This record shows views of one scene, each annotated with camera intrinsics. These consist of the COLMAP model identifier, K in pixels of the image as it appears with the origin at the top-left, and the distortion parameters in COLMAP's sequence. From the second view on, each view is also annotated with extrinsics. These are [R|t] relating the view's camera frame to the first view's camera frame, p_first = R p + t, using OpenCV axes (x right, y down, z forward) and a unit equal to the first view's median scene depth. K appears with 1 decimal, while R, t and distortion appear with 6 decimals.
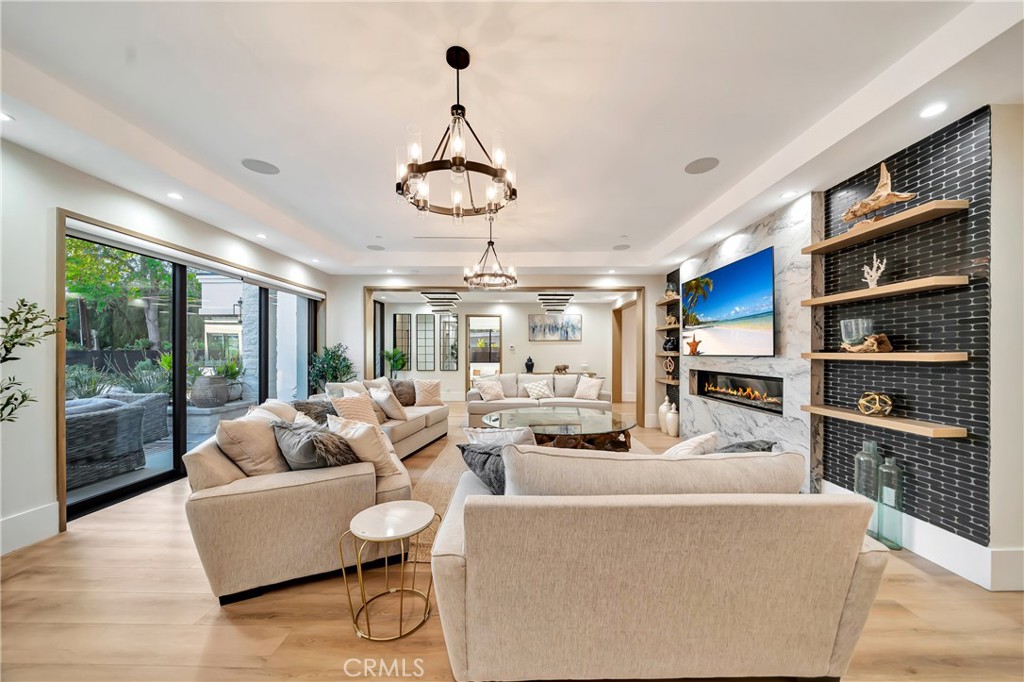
lens RADIAL K [[355.9, 0, 512.8], [0, 355.9, 352.3], [0, 0, 1]] dist [-0.002810, -0.000202]
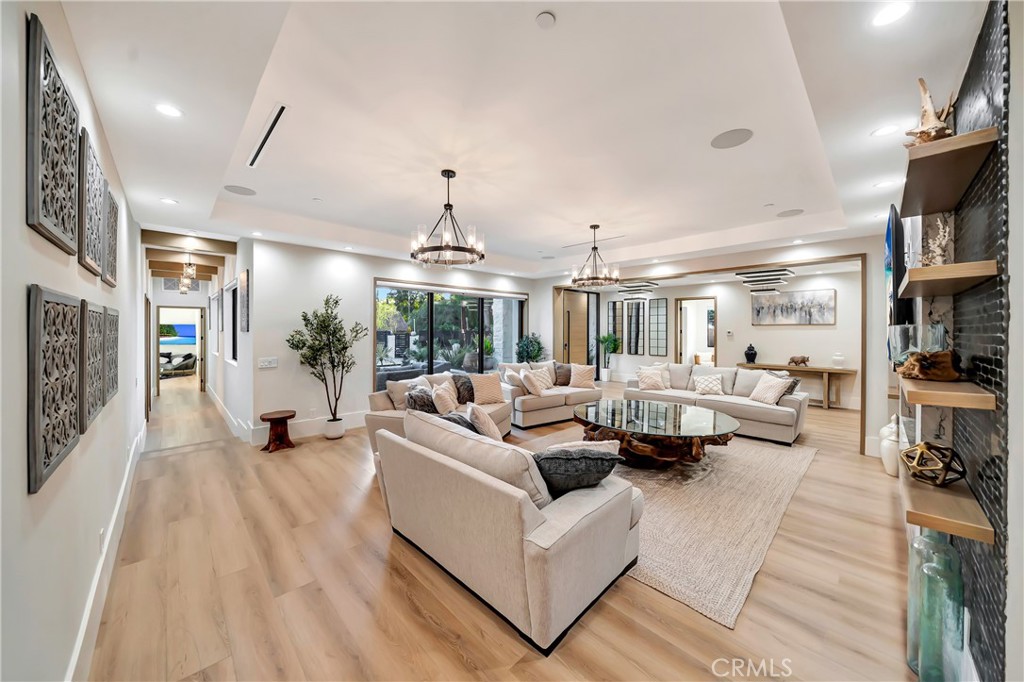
lens RADIAL K [[356.3, 0, 514.9], [0, 356.3, 328.0], [0, 0, 1]] dist [-0.001236, -0.000081]
pose [[0.709758, -0.001721, -0.704444, 0.405664], [-0.001099, 0.999993, -0.003550, -0.037664], [0.704445, 0.003294, 0.709751, 0.017801]]
